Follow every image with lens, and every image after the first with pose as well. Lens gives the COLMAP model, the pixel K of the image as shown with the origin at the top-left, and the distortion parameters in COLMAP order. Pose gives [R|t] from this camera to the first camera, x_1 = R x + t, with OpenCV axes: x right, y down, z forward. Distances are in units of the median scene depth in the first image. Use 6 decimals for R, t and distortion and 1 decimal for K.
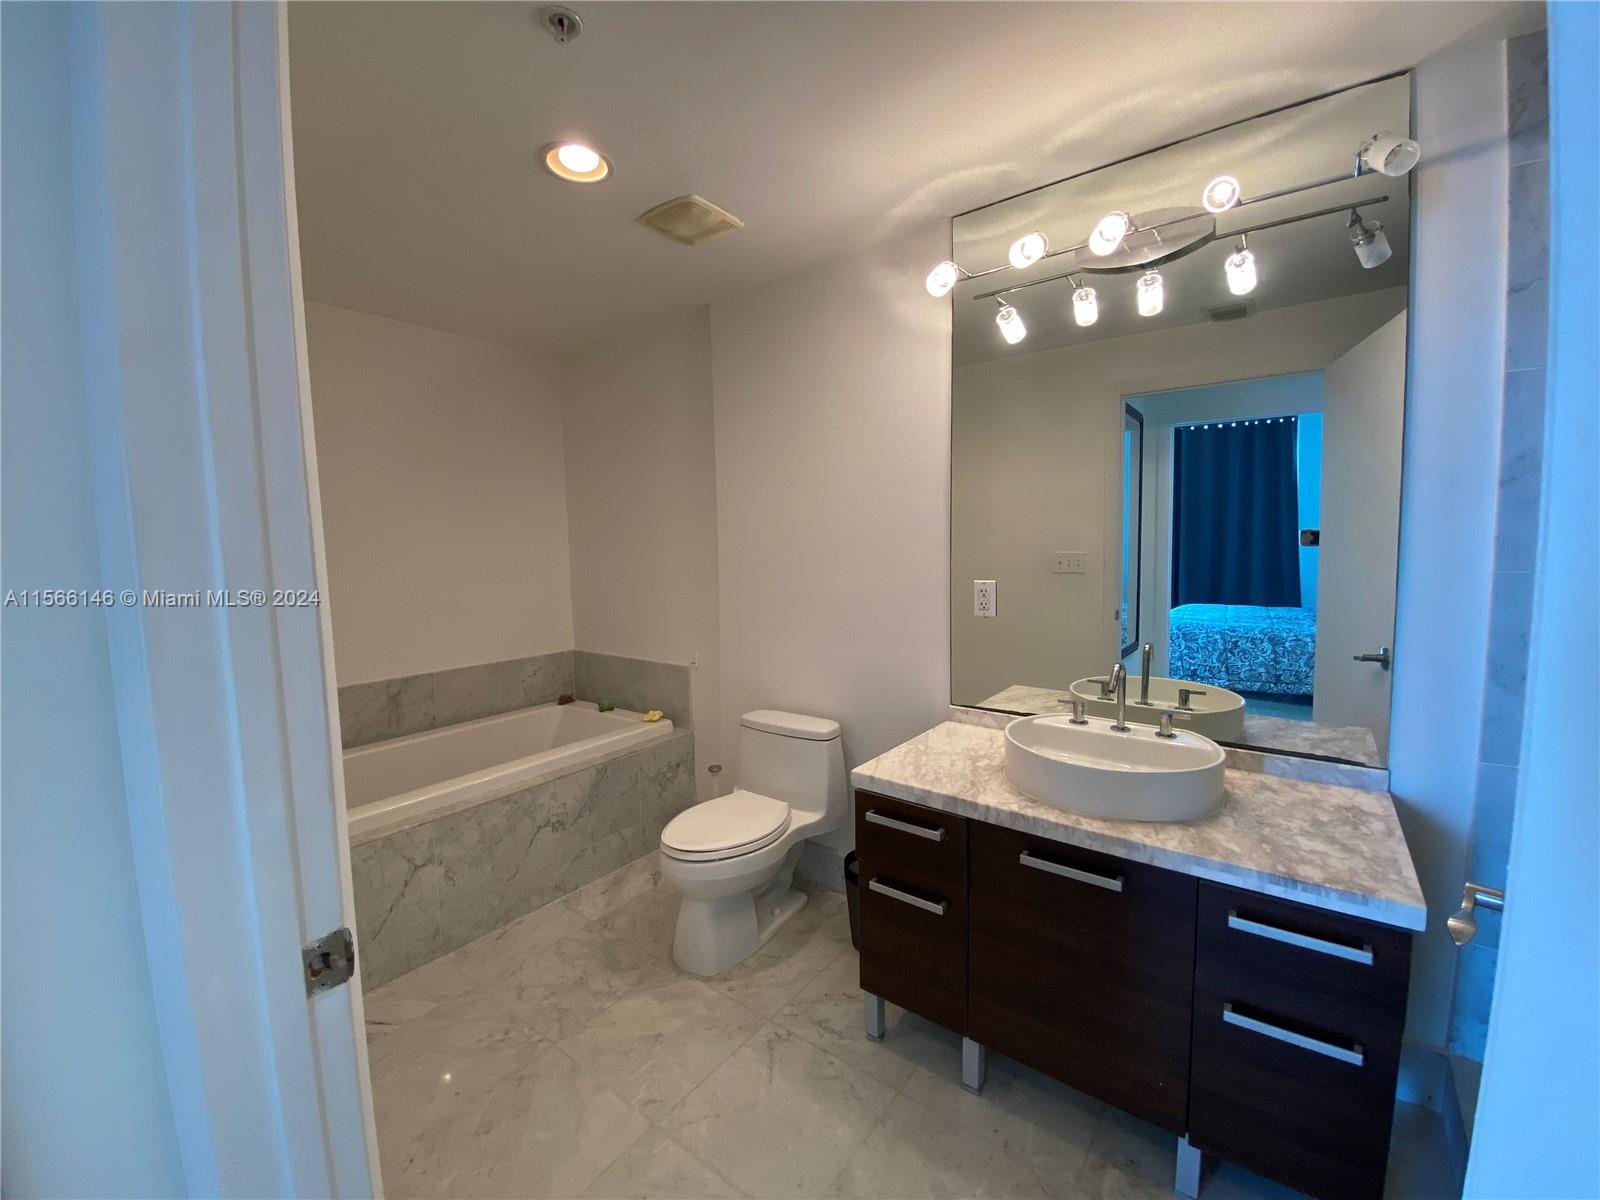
lens RADIAL K [[652.0, 0, 799.0], [0, 652.0, 598.7], [0, 0, 1]] dist [0.020849, -0.020526]
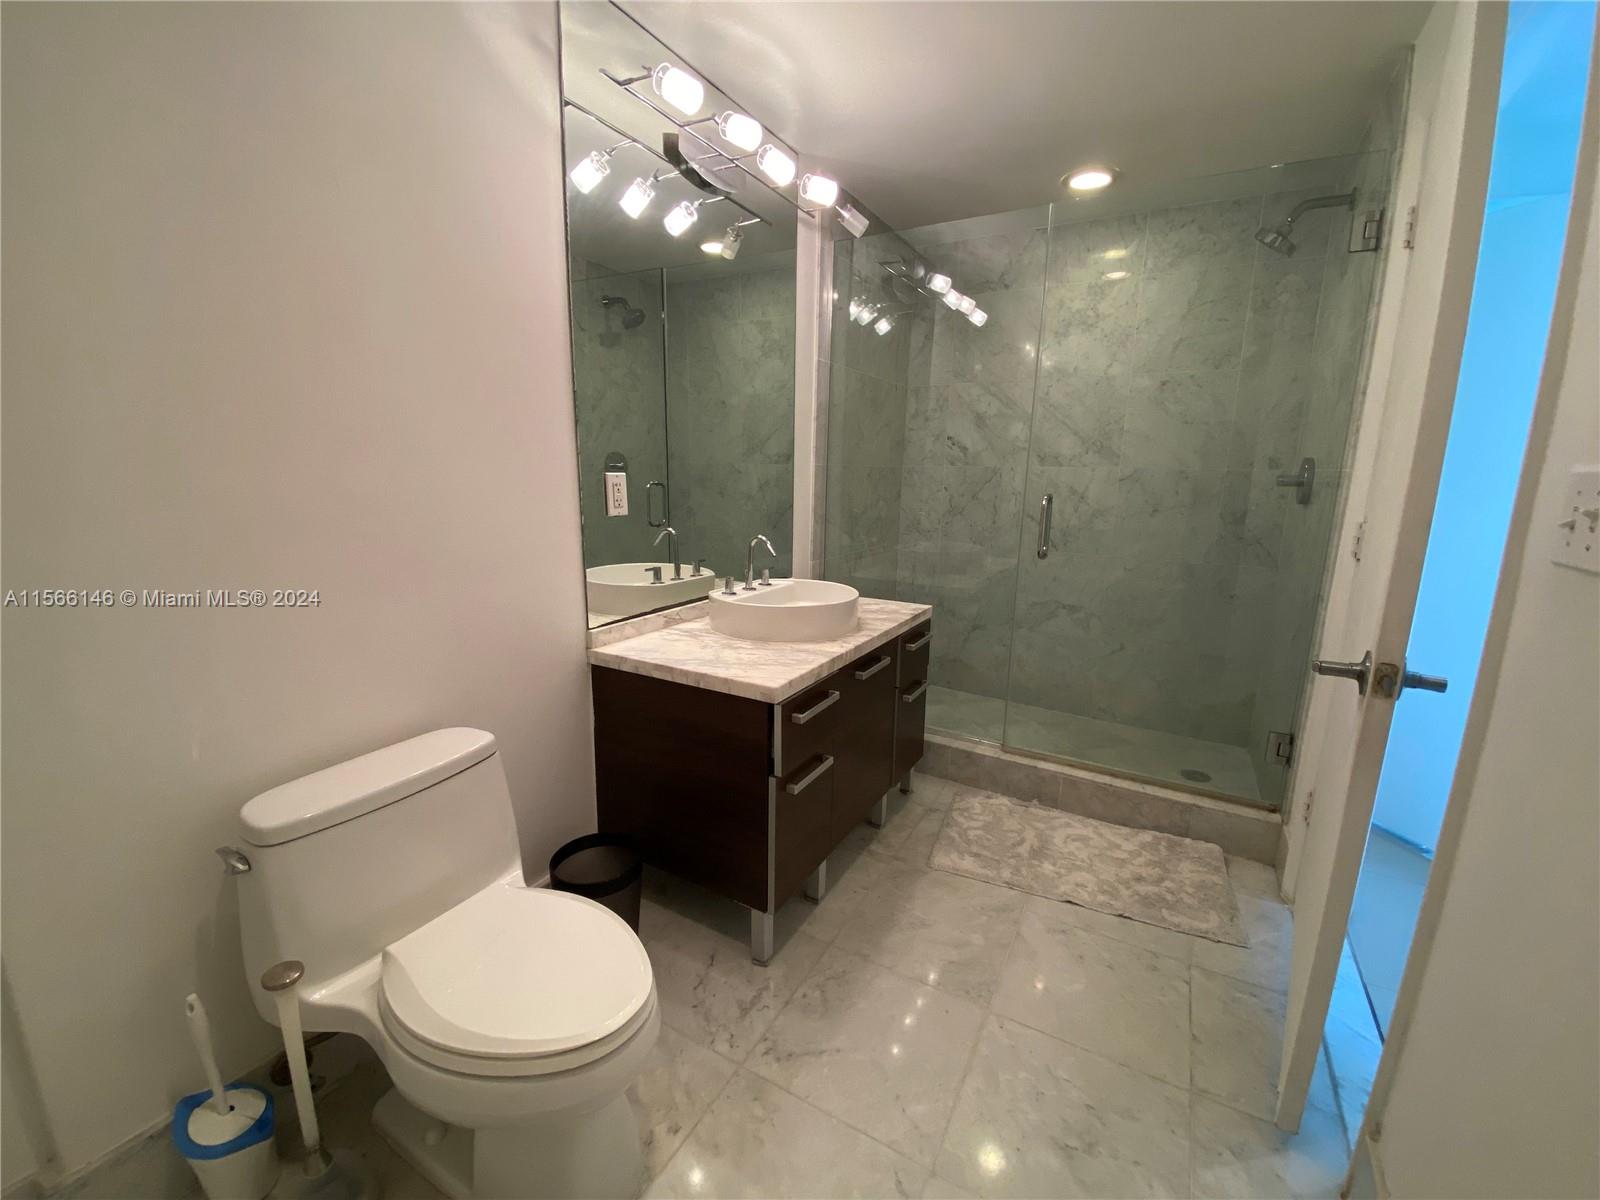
lens RADIAL K [[652.0, 0, 799.0], [0, 652.0, 598.7], [0, 0, 1]] dist [0.020849, -0.020526]
pose [[-0.123947, -0.183910, 0.975097, -0.727426], [0.077576, 0.977871, 0.194294, -0.016923], [-0.989252, 0.099726, -0.106937, 1.023849]]
